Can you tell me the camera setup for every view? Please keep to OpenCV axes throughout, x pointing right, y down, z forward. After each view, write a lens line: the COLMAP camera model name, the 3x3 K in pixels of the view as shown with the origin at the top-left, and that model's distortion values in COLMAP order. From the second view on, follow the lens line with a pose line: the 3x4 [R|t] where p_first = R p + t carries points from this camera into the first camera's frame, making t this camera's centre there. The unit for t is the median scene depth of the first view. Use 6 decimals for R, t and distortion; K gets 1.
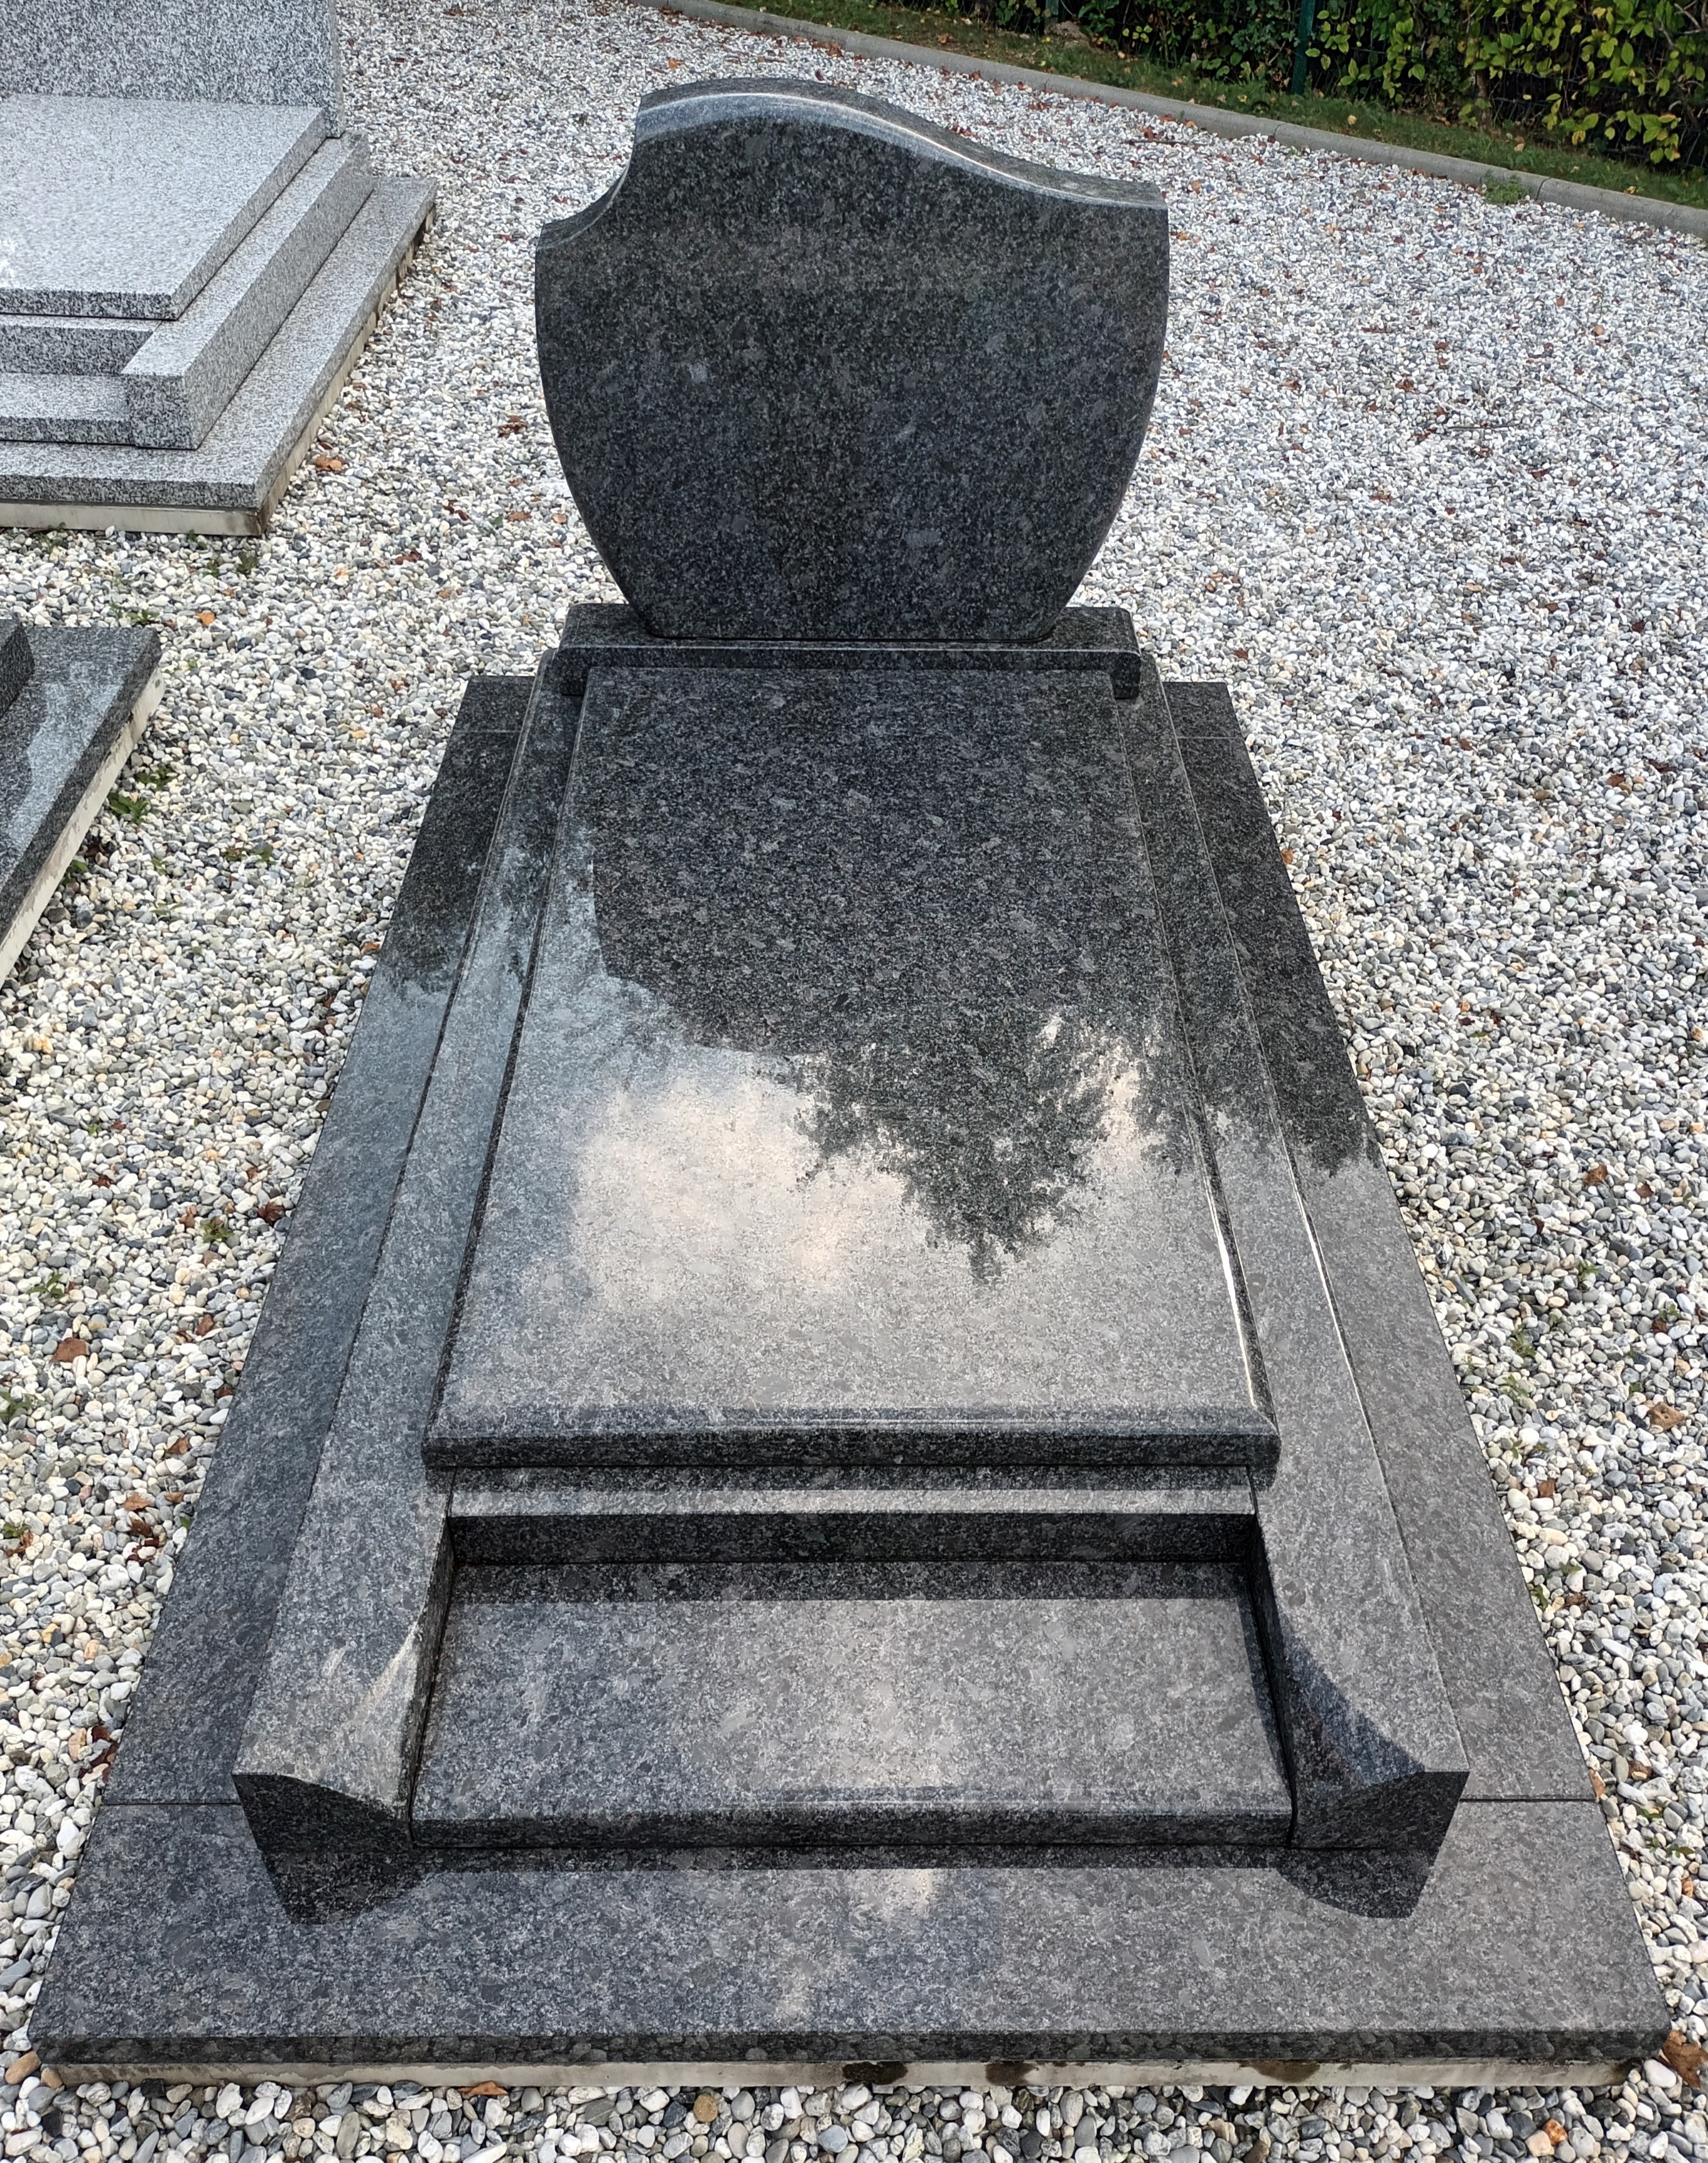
lens RADIAL K [[881.8, 0, 854.6], [0, 881.8, 982.7], [0, 0, 1]] dist [0.017274, -0.000003]
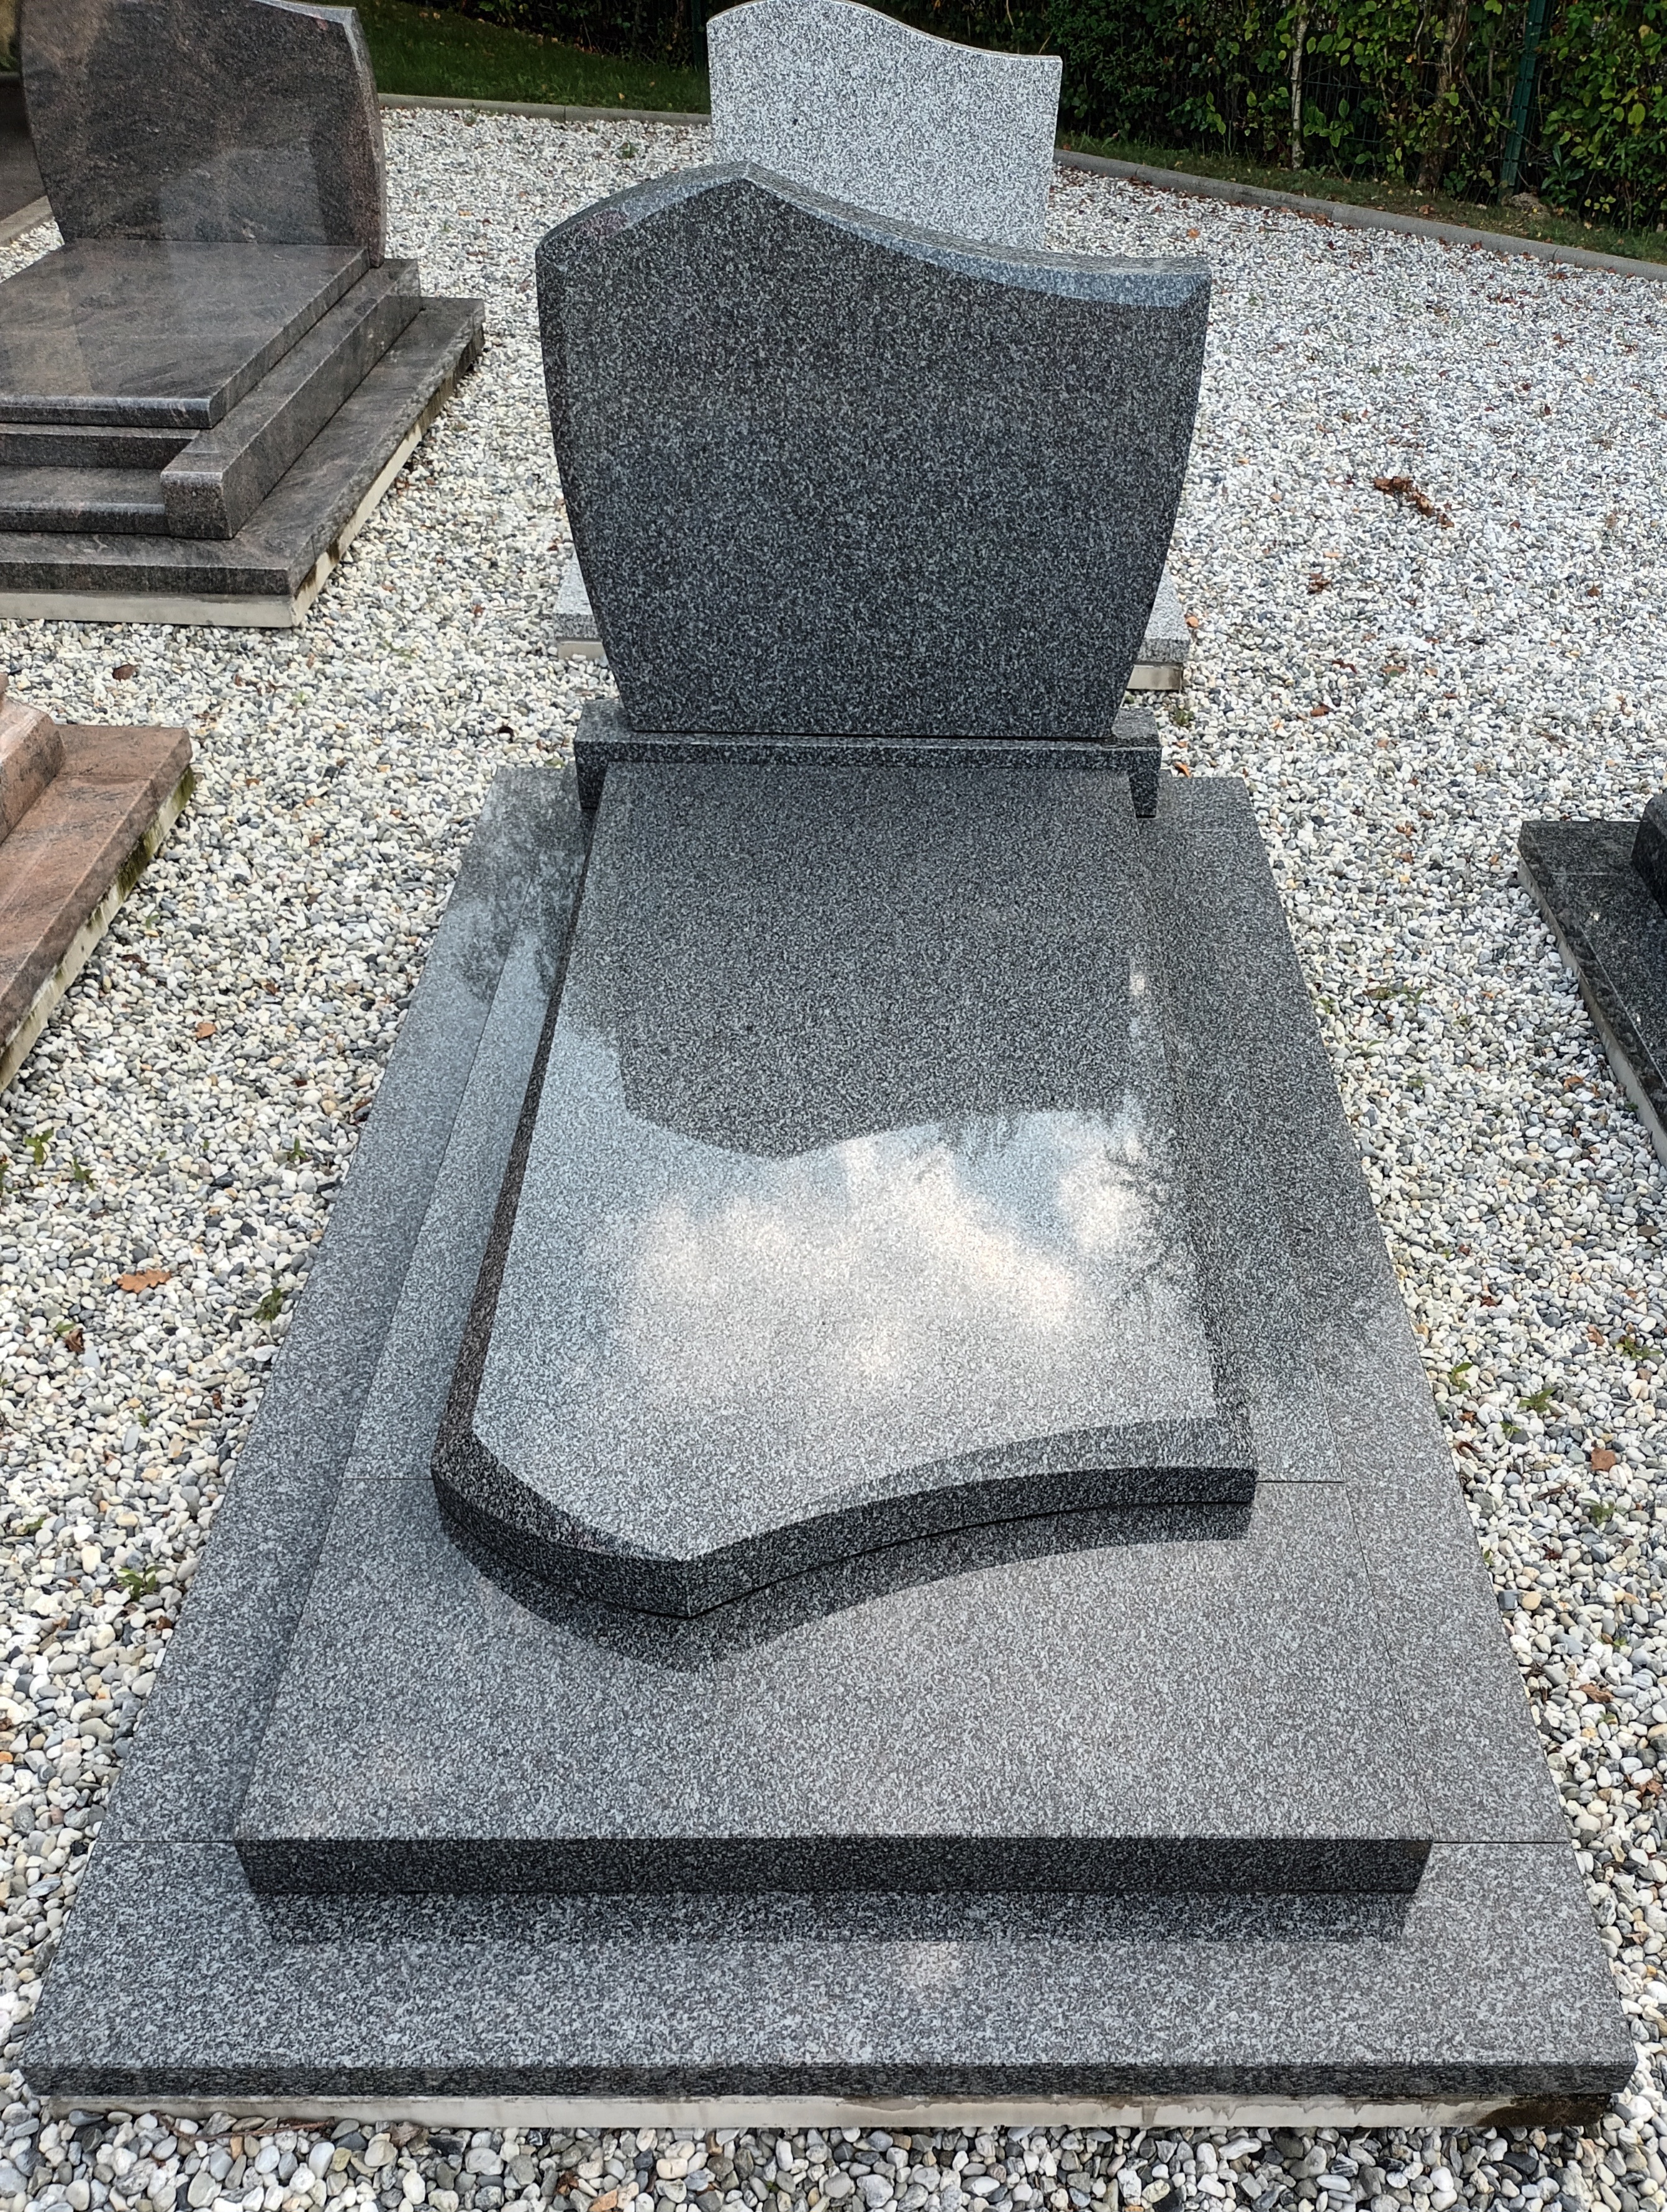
lens RADIAL K [[879.7, 0, 833.5], [0, 879.7, 1106.0], [0, 0, 1]] dist [-0.001977, -0.000672]
pose [[0.999803, 0.005047, 0.019182, -0.541489], [-0.005349, 0.999863, 0.015694, -0.008184], [-0.019100, -0.015794, 0.999693, -0.021929]]
